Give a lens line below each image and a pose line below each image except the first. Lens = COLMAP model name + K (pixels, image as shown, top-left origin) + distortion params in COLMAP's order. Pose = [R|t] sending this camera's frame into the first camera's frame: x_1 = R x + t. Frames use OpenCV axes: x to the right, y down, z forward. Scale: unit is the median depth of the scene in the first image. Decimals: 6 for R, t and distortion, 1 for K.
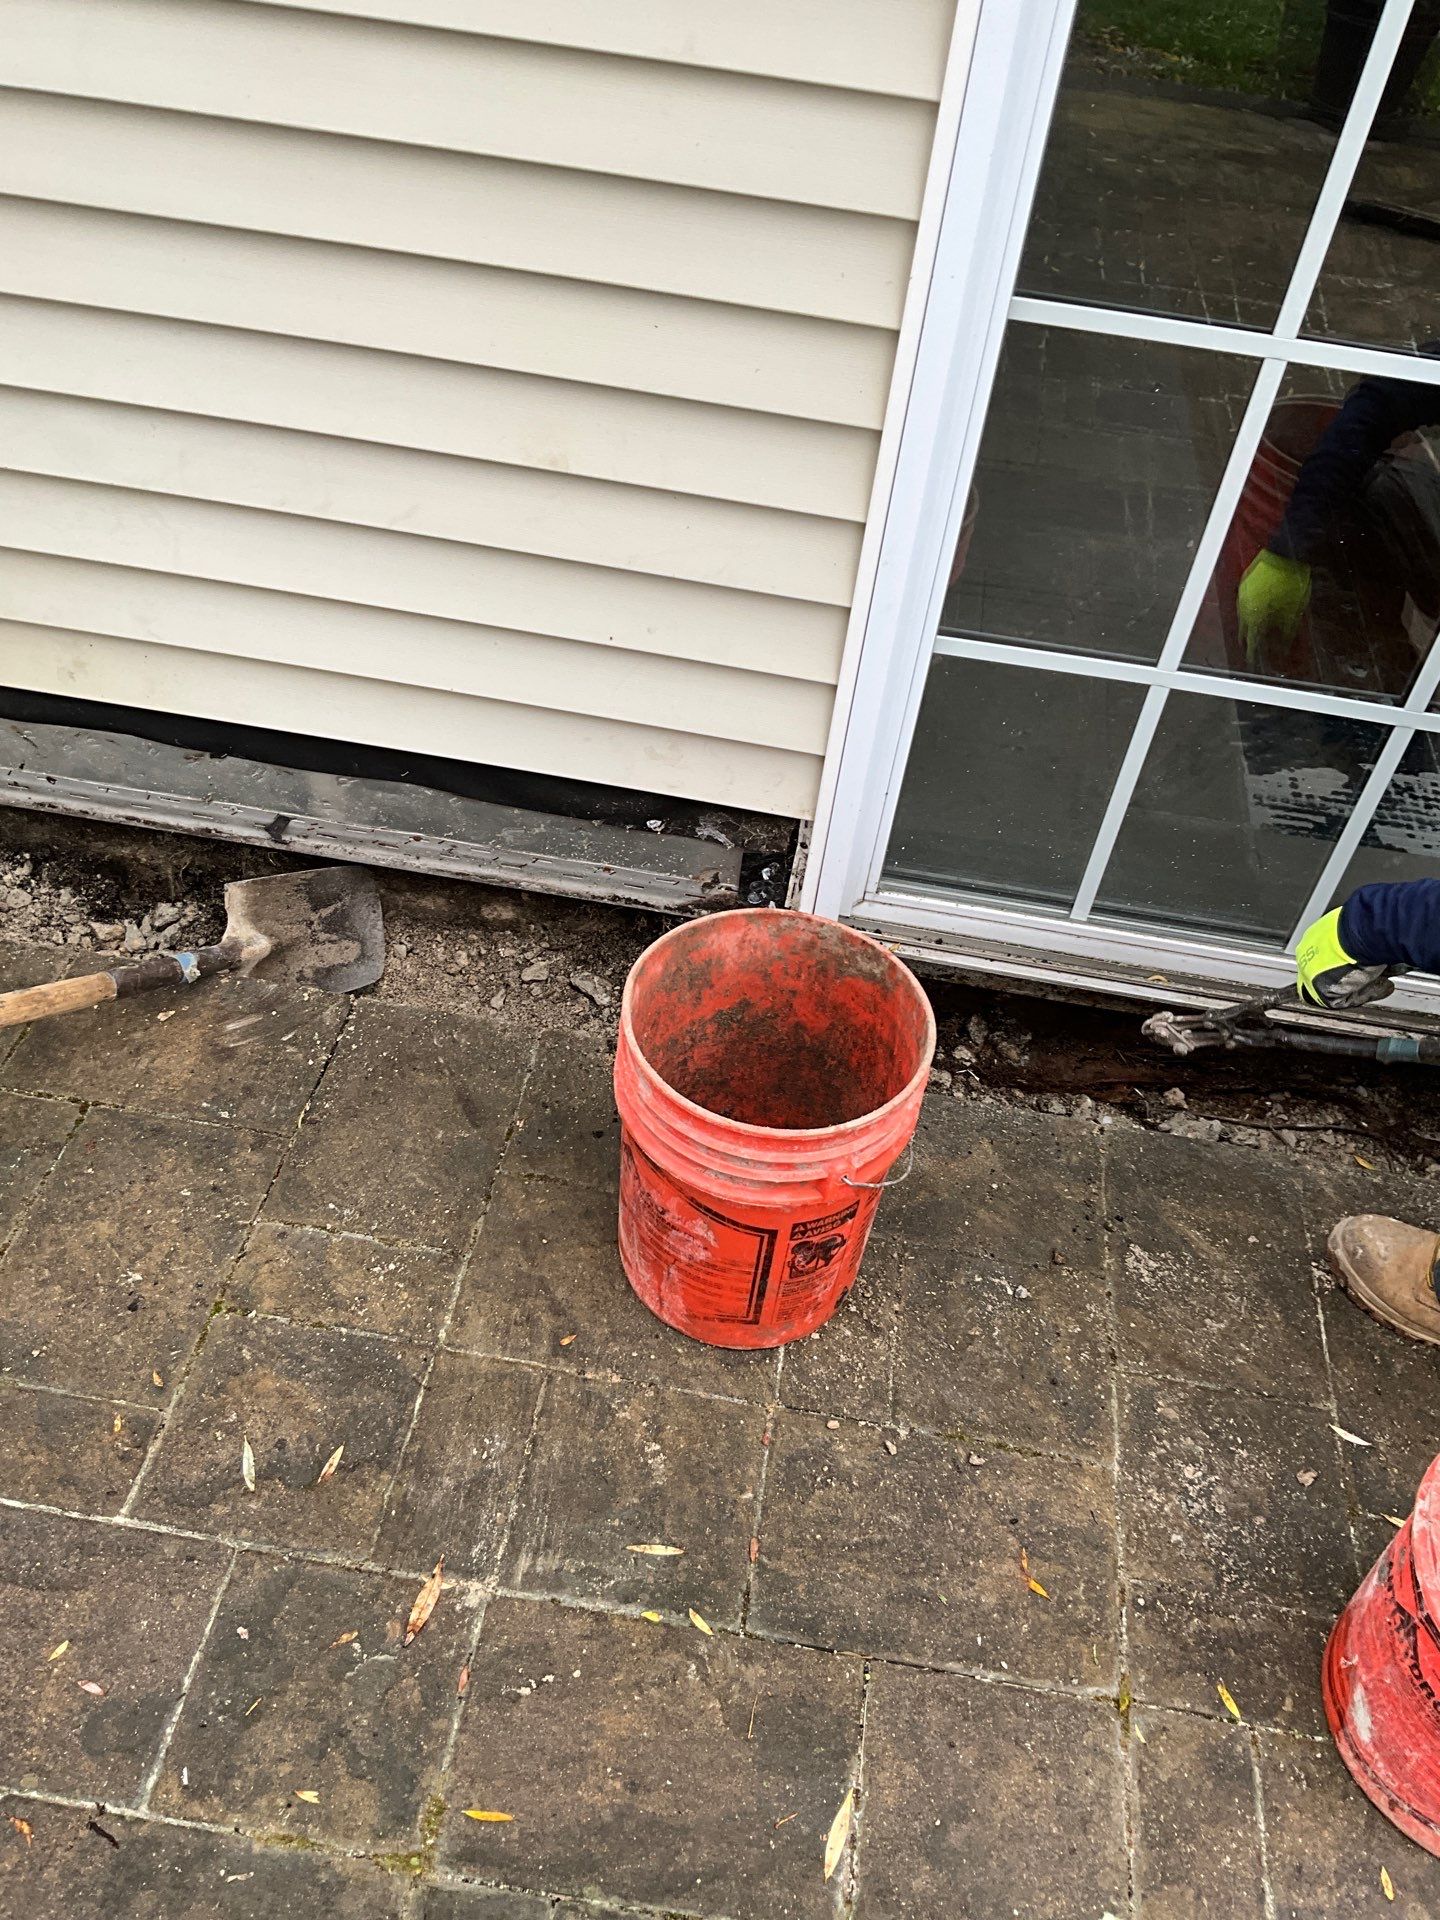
lens RADIAL K [[1592.6, 0, 720.0], [0, 1592.6, 960.0], [0, 0, 1]] dist [0.007699, -0.005597]
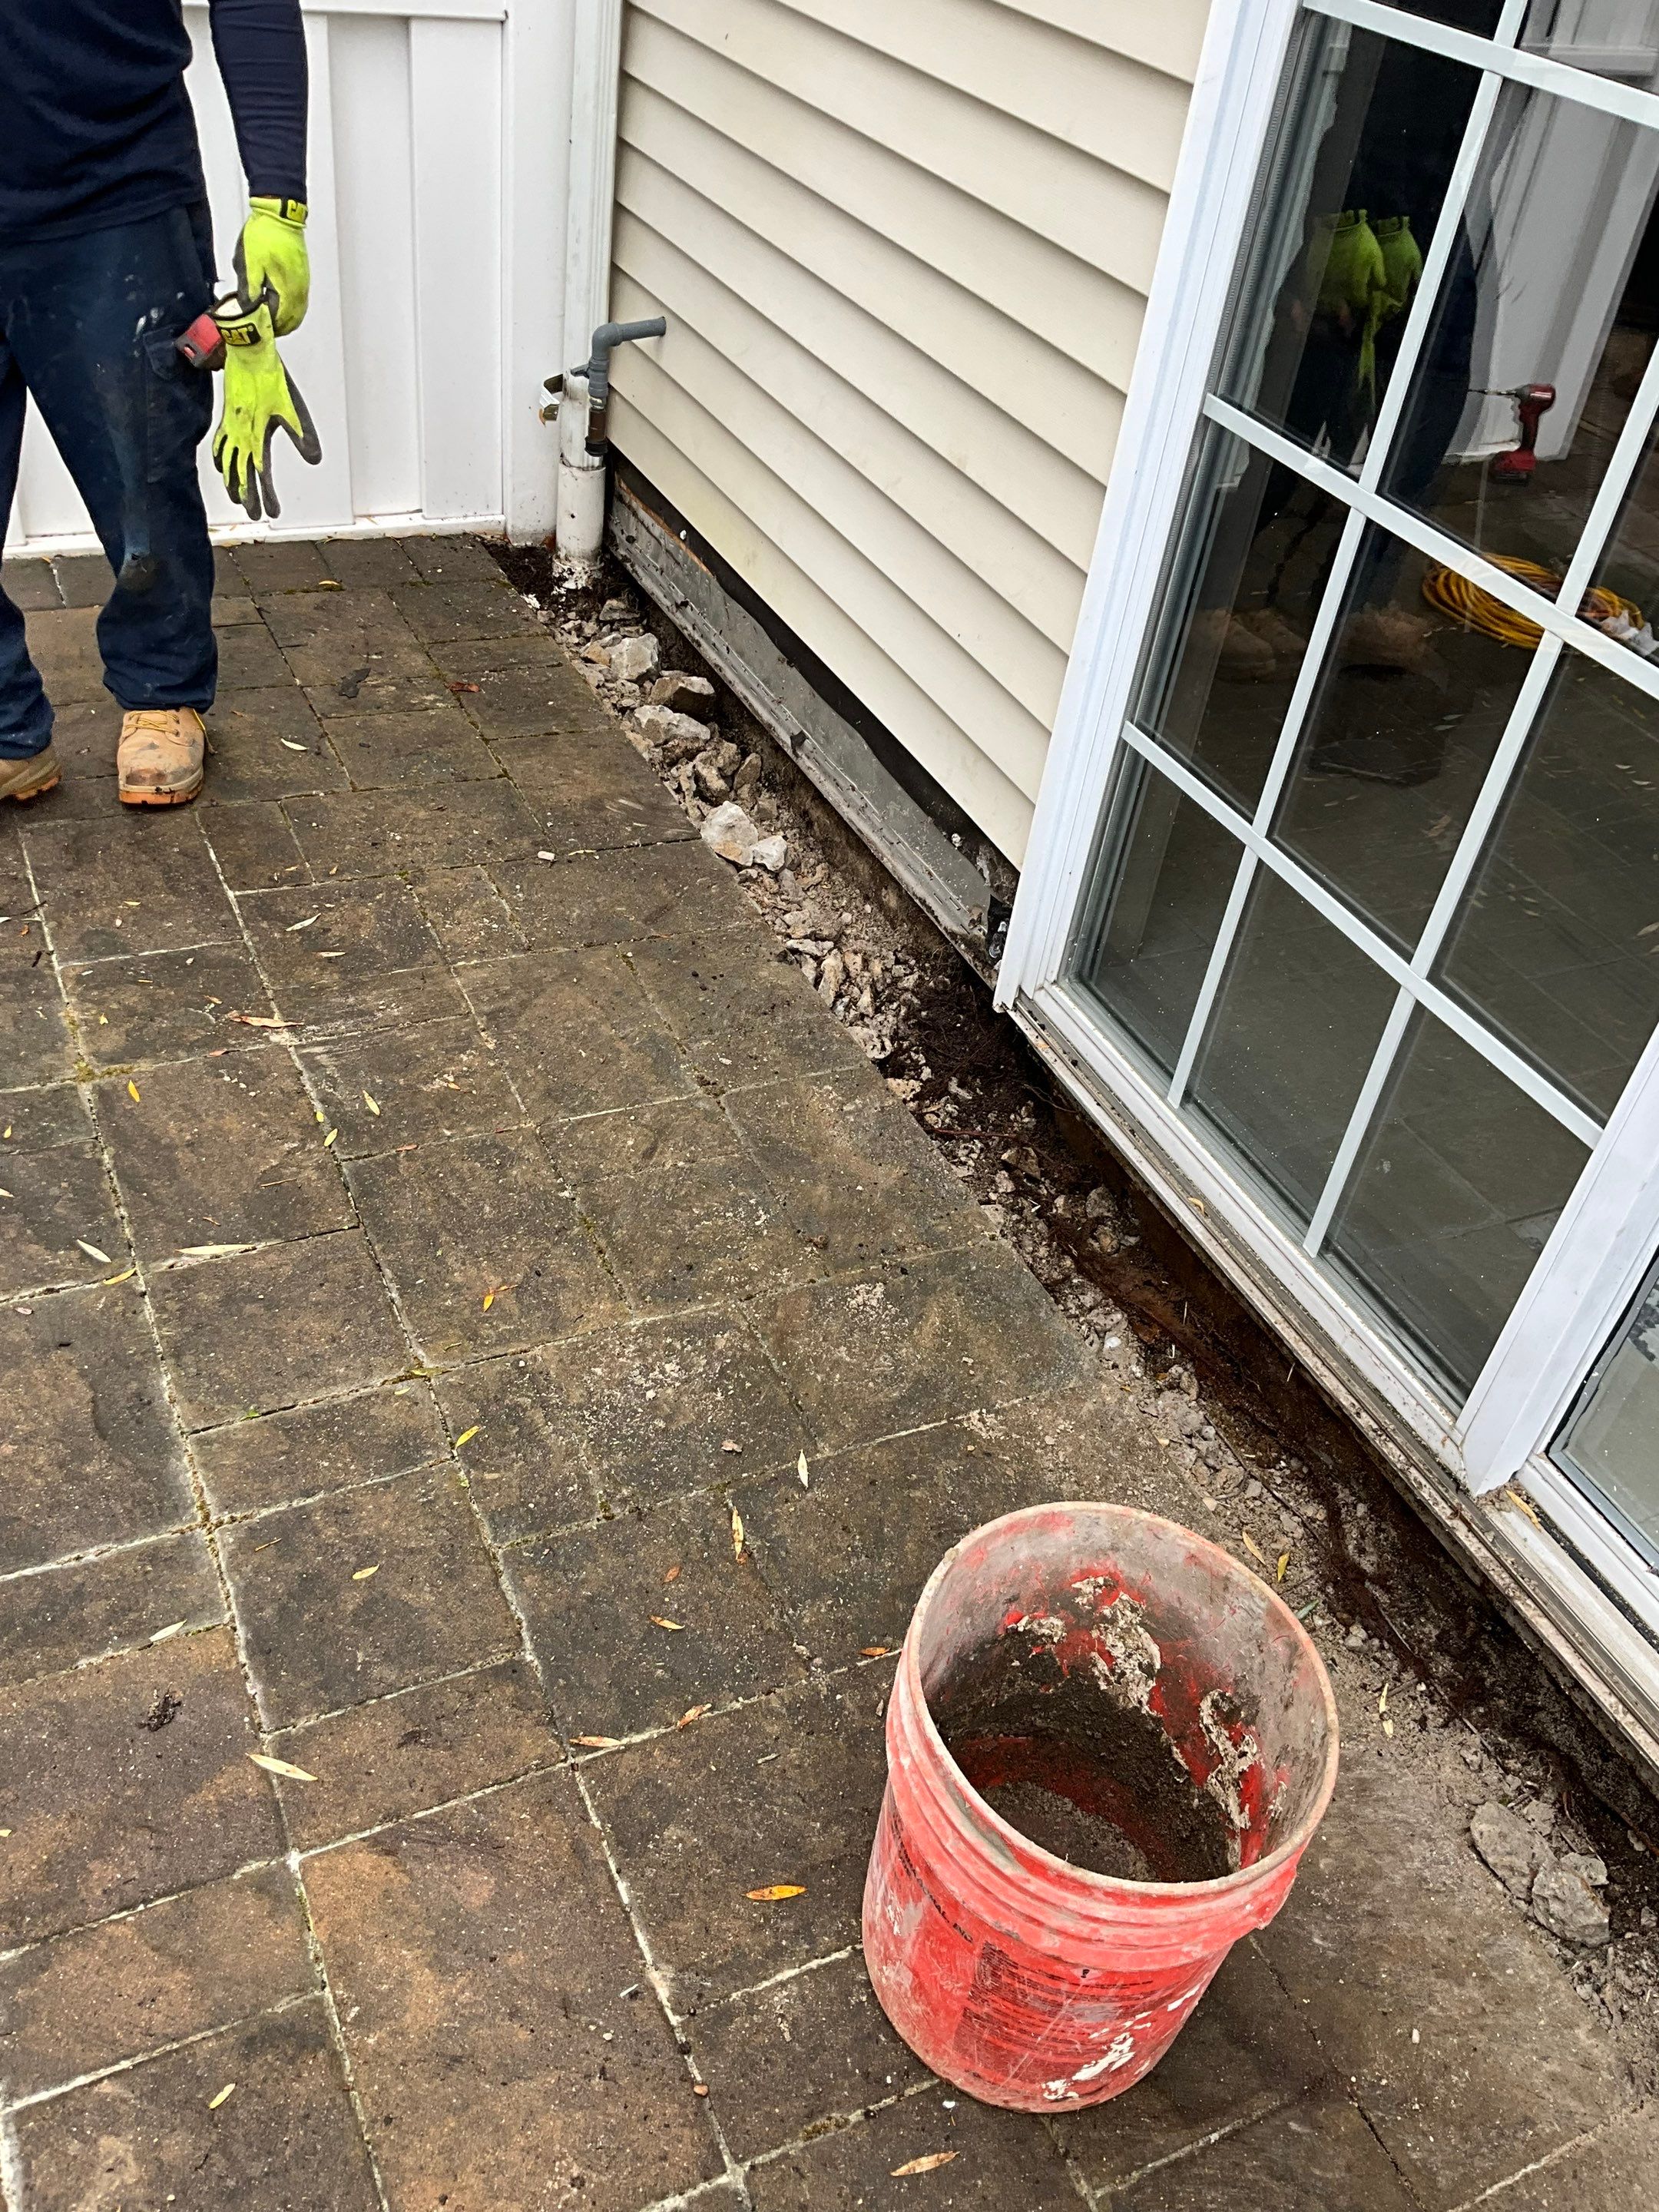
lens RADIAL K [[1819.0, 0, 838.2], [0, 1819.0, 1101.7], [0, 0, 1]] dist [0.122328, -0.222729]
pose [[0.562352, 0.497050, -0.660834, 1.027451], [-0.631101, 0.774371, 0.045397, 0.061776], [0.534295, 0.391524, 0.749158, 0.094094]]
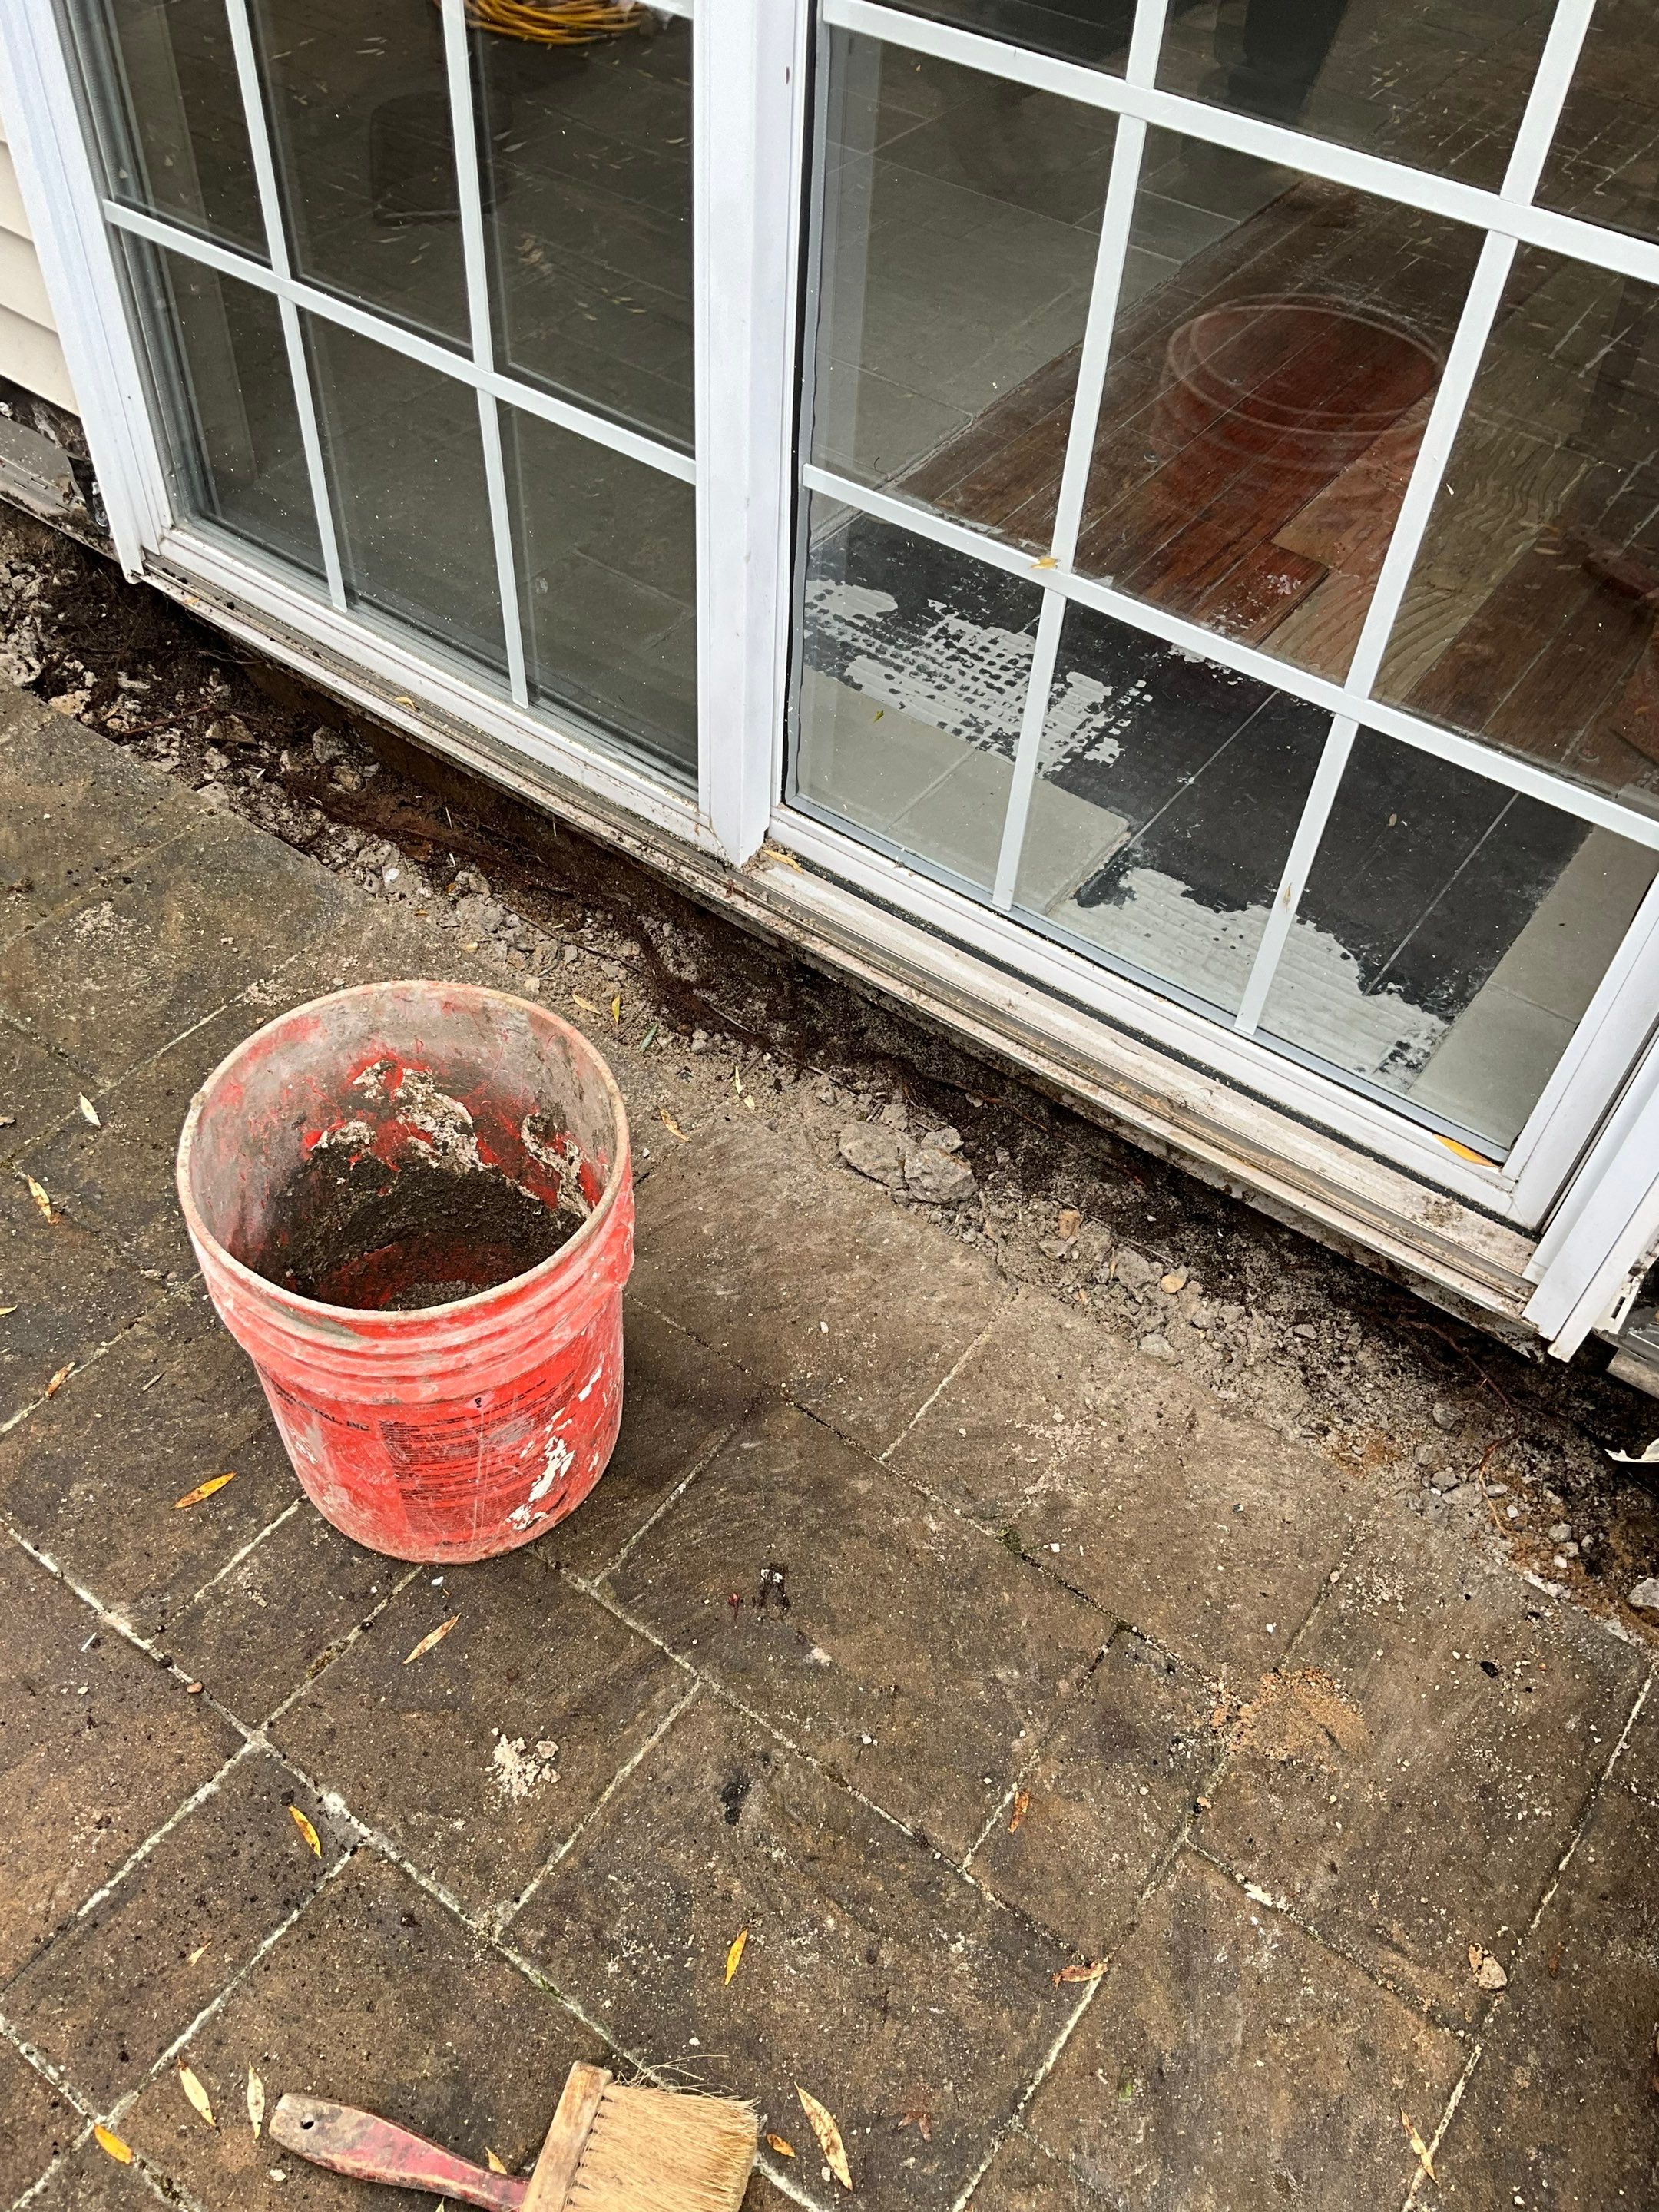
lens RADIAL K [[1824.7, 0, 832.9], [0, 1824.7, 1082.7], [0, 0, 1]] dist [0.122591, -0.248169]
pose [[0.884819, 0.312761, -0.345363, 1.118144], [-0.303850, 0.949255, 0.081183, 0.071793], [0.353228, 0.033106, 0.934951, 0.175713]]
